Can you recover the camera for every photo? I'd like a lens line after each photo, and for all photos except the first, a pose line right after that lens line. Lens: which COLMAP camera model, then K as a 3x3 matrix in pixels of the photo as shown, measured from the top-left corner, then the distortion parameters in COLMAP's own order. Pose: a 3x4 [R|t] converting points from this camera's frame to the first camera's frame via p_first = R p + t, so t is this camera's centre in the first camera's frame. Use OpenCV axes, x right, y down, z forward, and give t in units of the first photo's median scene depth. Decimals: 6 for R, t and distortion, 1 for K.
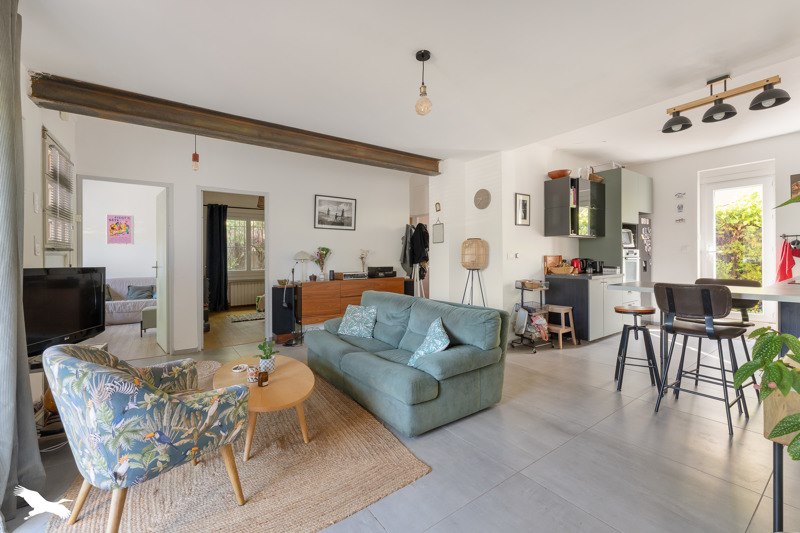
lens RADIAL K [[327.2, 0, 401.6], [0, 327.2, 260.6], [0, 0, 1]] dist [0.000837, 0.000040]
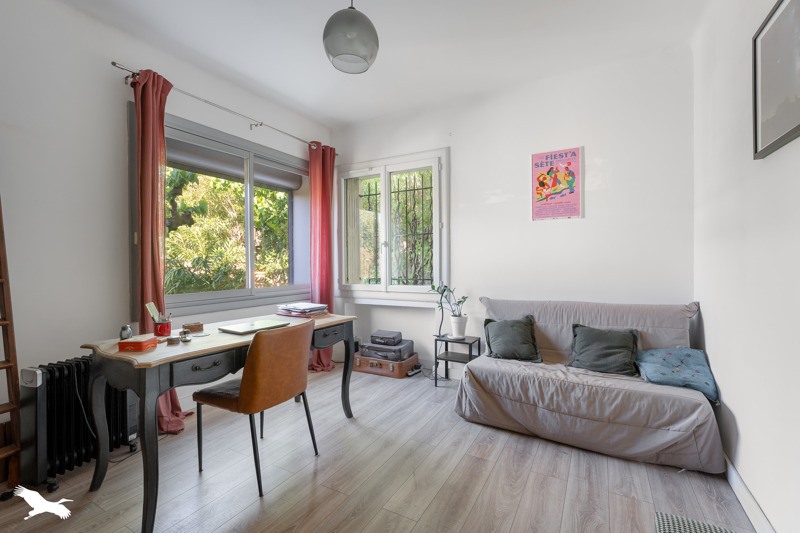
lens RADIAL K [[345.0, 0, 402.4], [0, 345.0, 263.0], [0, 0, 1]] dist [-0.001687, -0.000059]
pose [[0.422396, 0.003127, -0.906406, -0.541560], [0.001399, 0.999991, 0.004102, 0.003559], [0.906410, -0.003000, 0.422387, 0.633789]]
